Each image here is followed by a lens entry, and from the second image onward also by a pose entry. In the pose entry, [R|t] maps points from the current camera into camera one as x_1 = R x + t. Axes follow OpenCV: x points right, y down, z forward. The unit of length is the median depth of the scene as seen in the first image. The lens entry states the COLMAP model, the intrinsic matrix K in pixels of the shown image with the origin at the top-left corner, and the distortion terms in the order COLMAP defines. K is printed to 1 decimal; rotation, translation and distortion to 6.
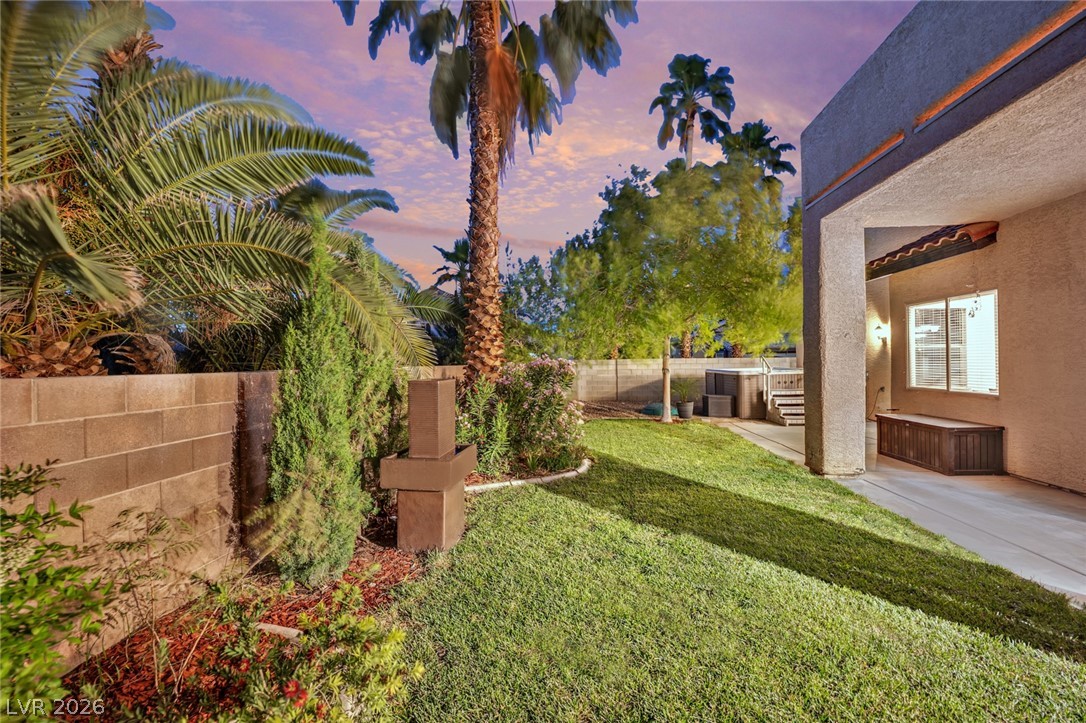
lens RADIAL K [[469.6, 0, 543.0], [0, 469.6, 361.5], [0, 0, 1]] dist [-0.014867, 0.000021]
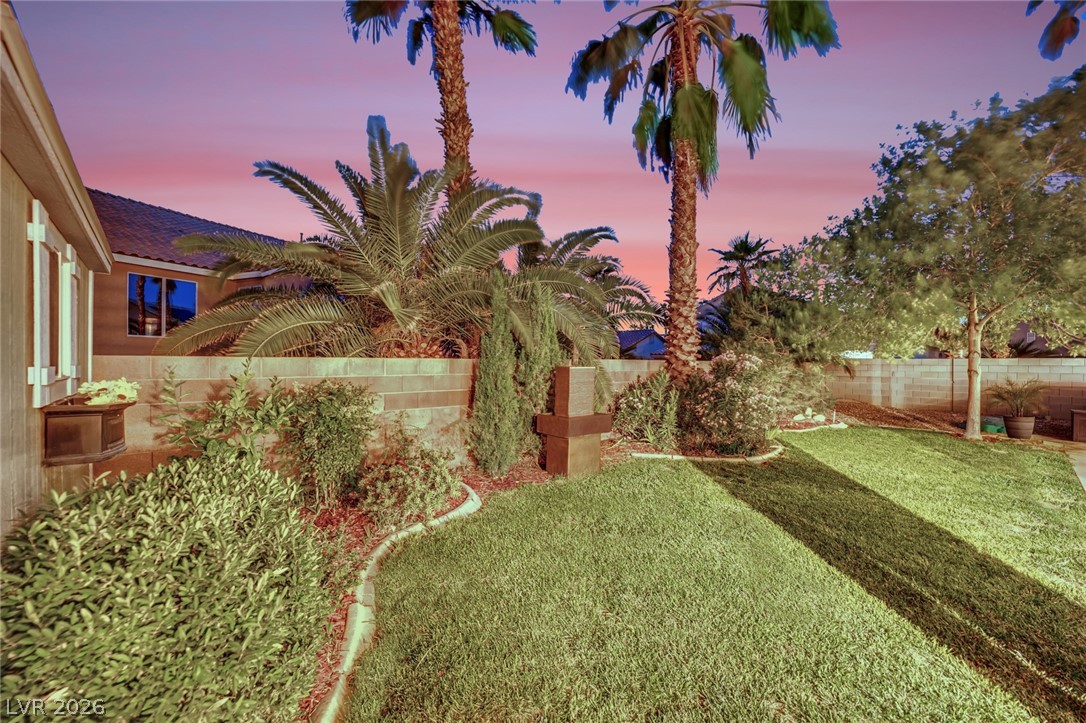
lens RADIAL K [[506.2, 0, 543.0], [0, 506.2, 361.5], [0, 0, 1]] dist [-0.002034, 0.000274]
pose [[0.729846, 0.015521, -0.683435, 0.493756], [-0.014299, 0.999870, 0.007438, 0.007755], [0.683462, 0.004344, 0.729973, -0.154134]]
